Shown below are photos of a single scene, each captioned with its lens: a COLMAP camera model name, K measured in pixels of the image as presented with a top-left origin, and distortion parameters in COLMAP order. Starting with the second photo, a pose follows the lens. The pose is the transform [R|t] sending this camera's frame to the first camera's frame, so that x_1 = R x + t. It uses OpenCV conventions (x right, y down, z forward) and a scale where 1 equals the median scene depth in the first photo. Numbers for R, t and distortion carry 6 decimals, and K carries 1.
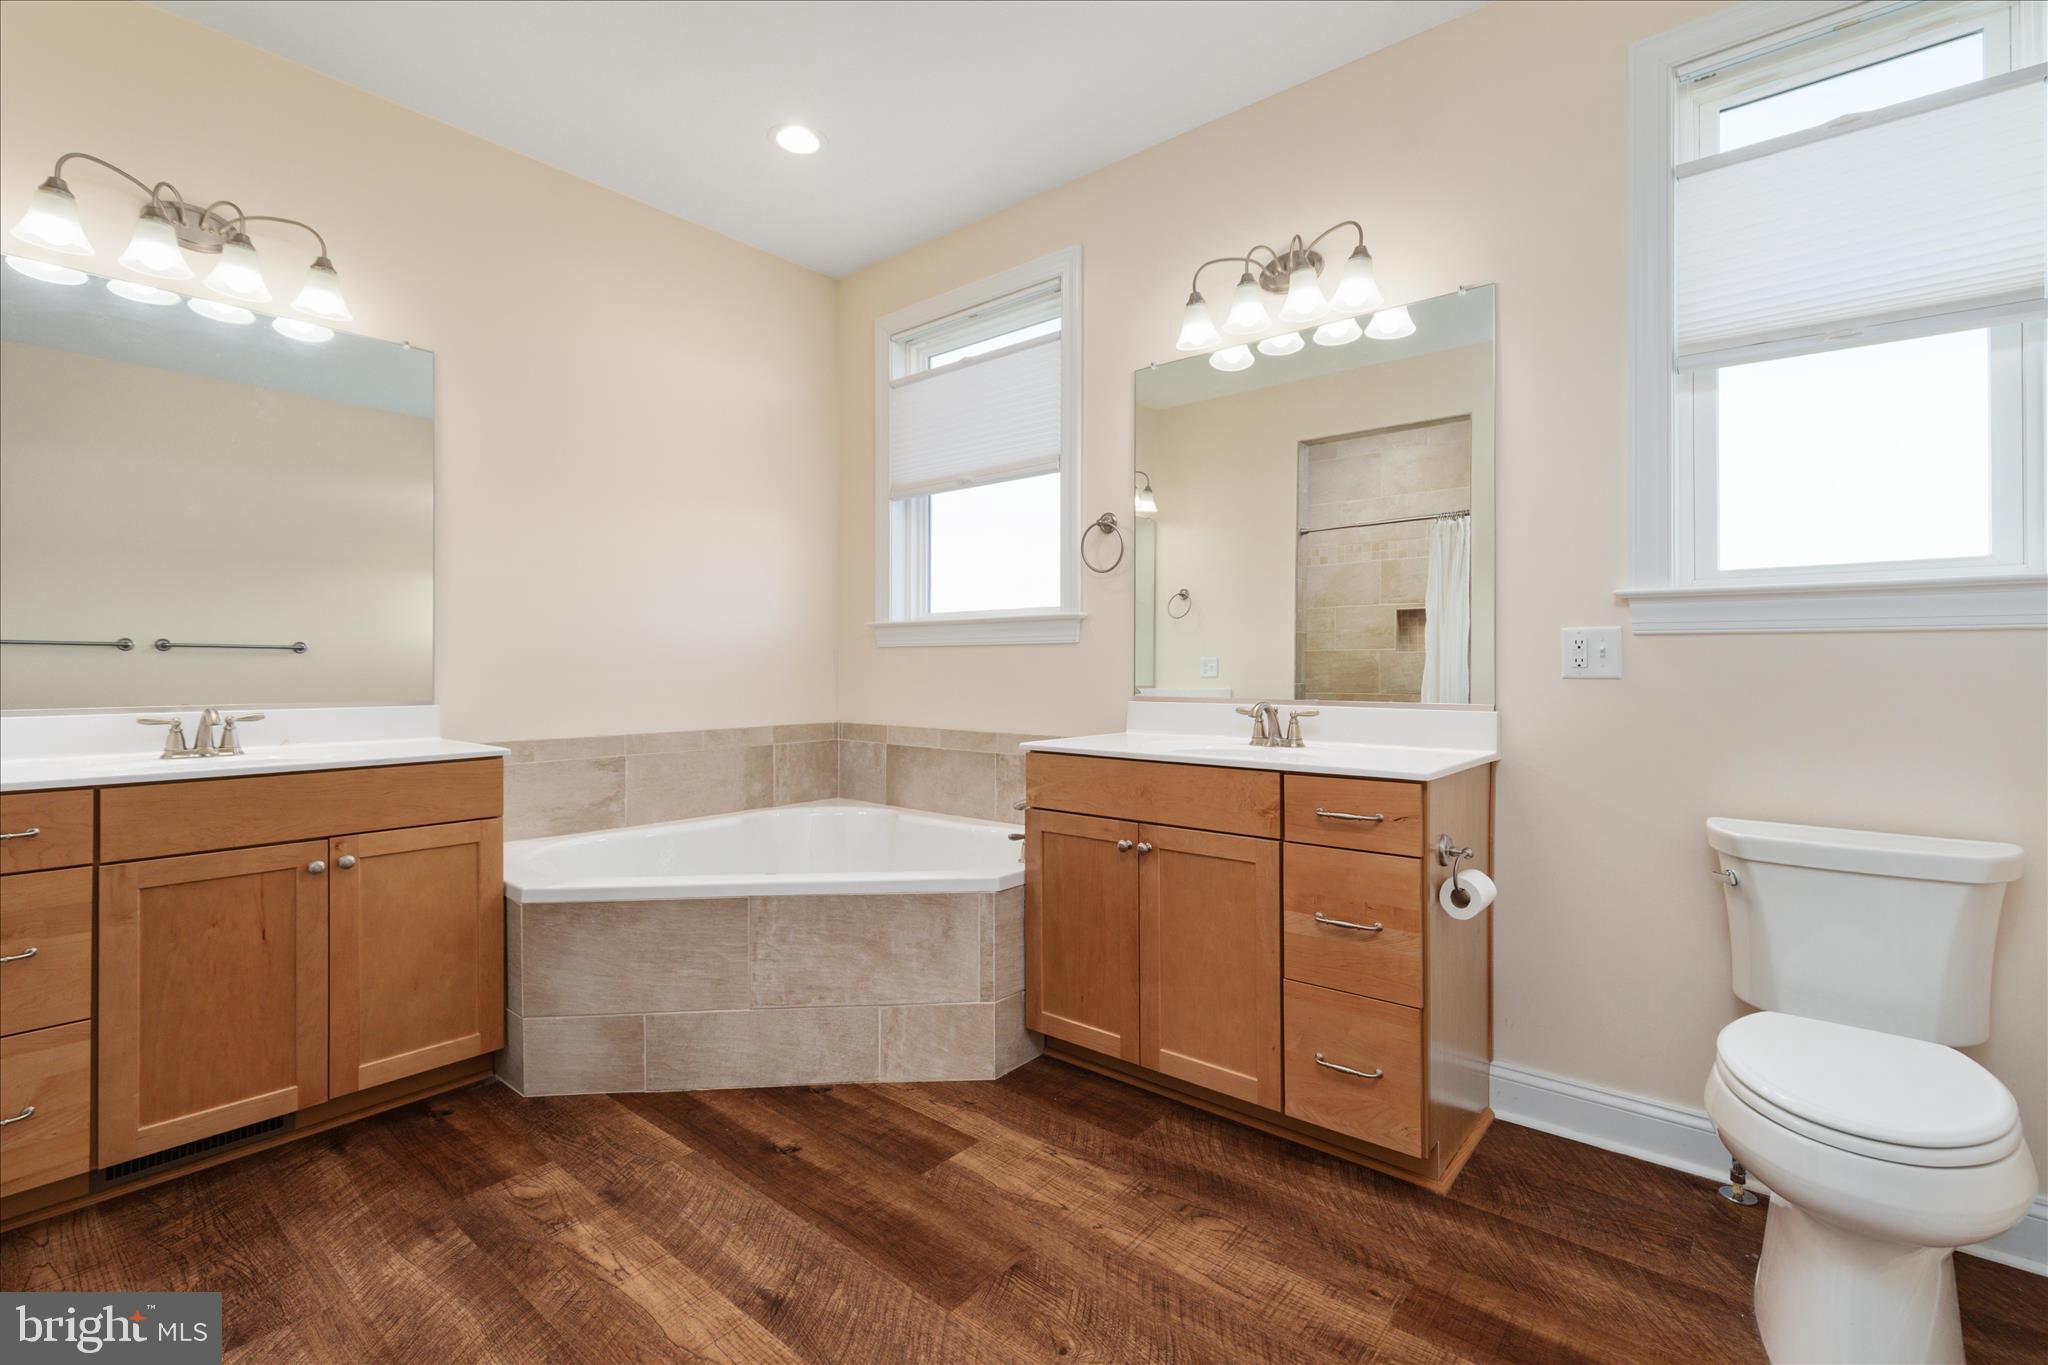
lens RADIAL K [[913.2, 0, 1021.1], [0, 913.2, 676.5], [0, 0, 1]] dist [0.005503, -0.001208]
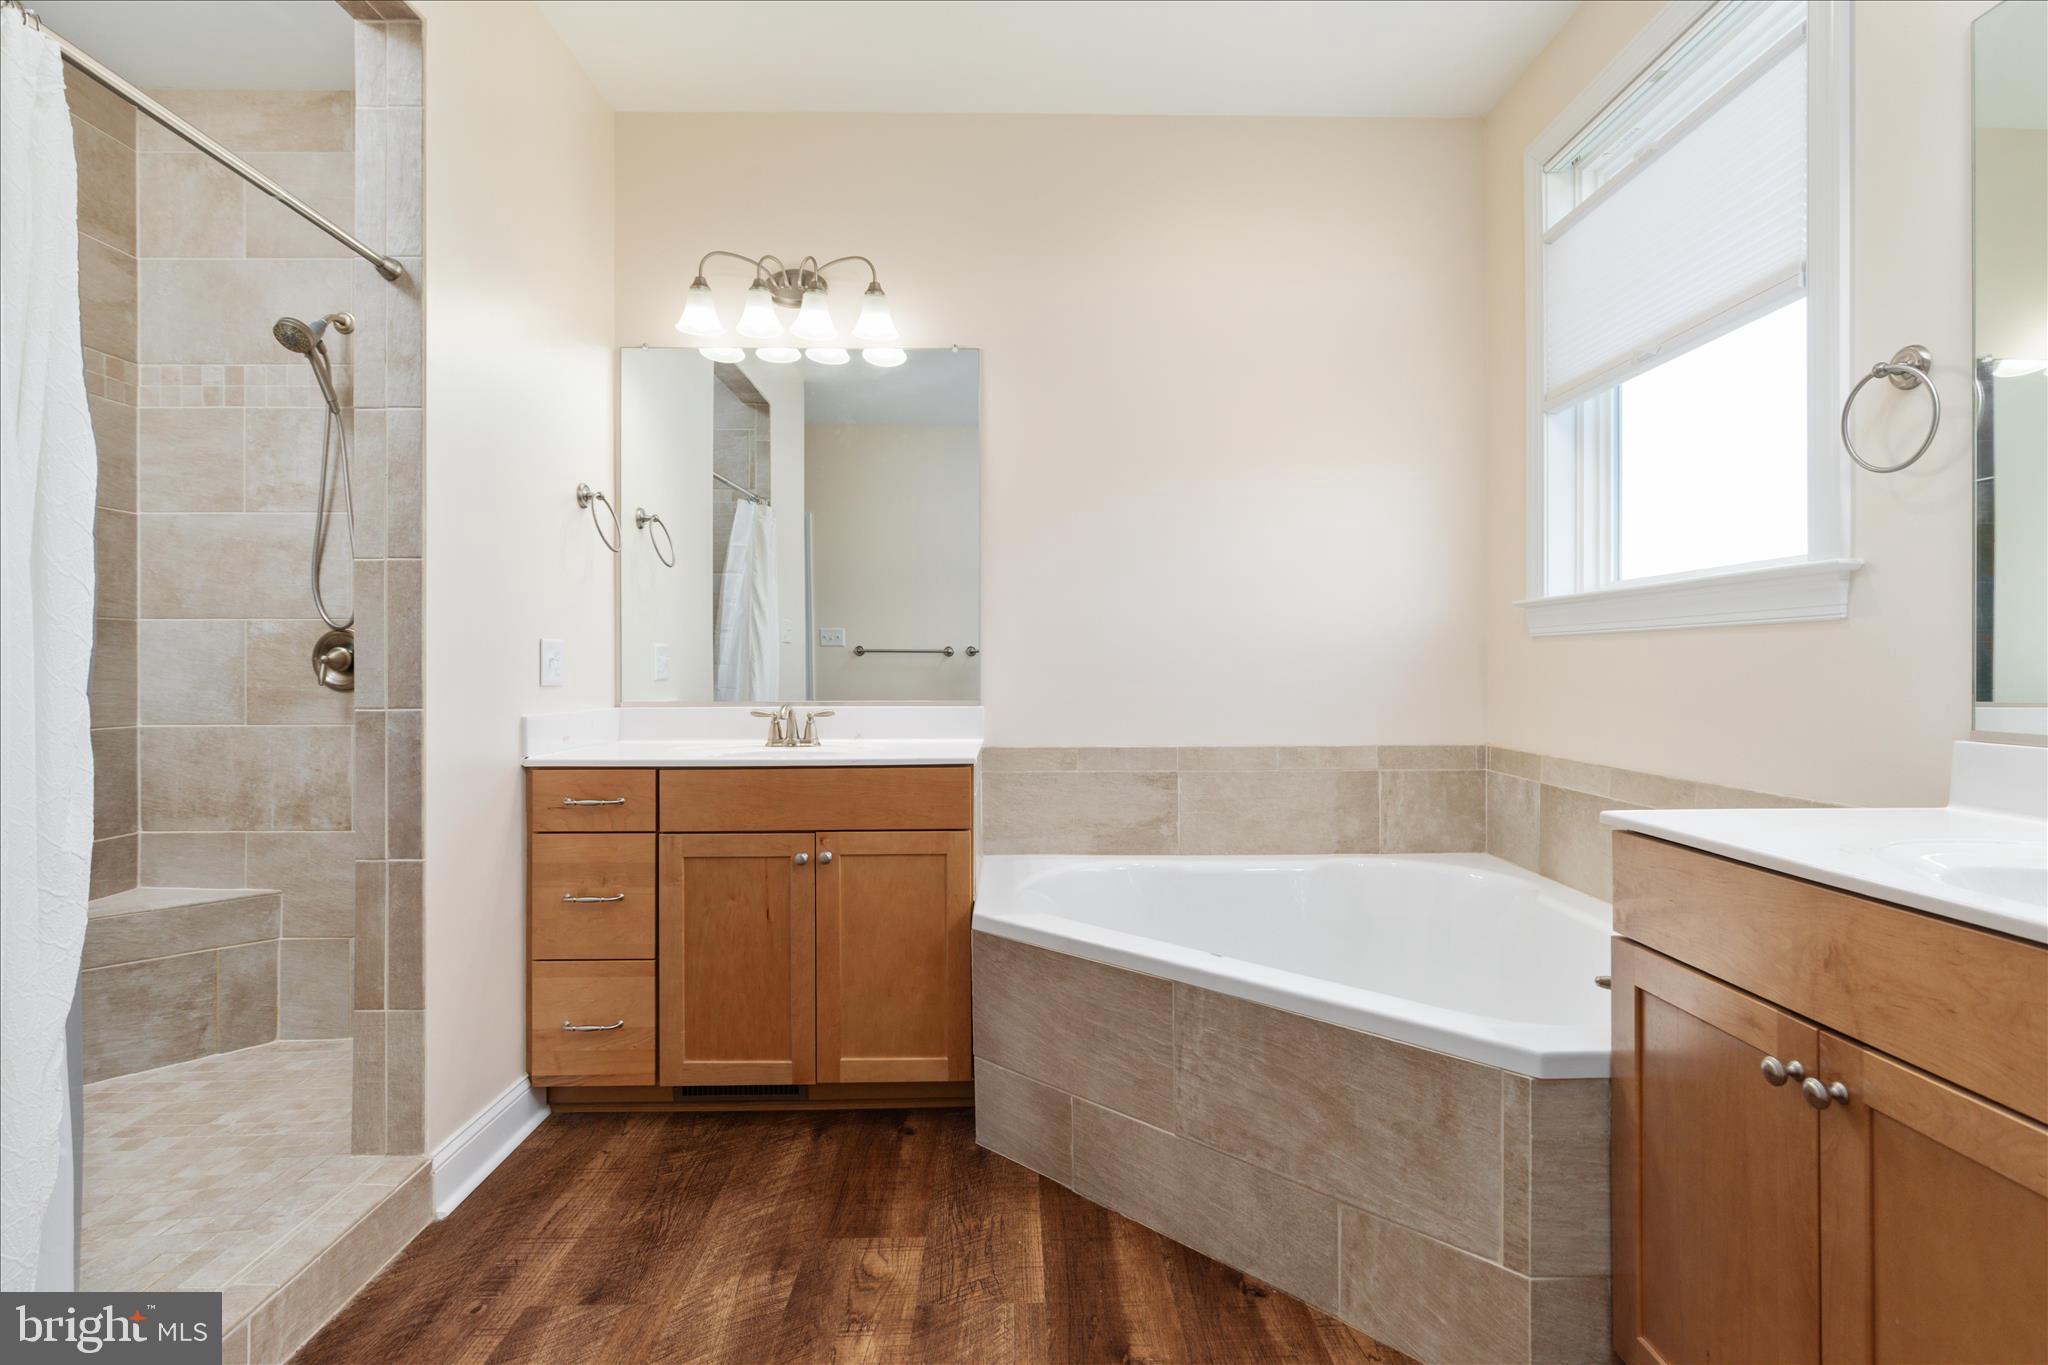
lens RADIAL K [[978.9, 0, 1031.4], [0, 978.9, 674.2], [0, 0, 1]] dist [-0.005381, -0.001841]
pose [[0.668043, 0.004835, -0.744107, 0.207849], [-0.006694, 0.999977, 0.000488, -0.004670], [0.744093, 0.004655, 0.668060, 0.389174]]
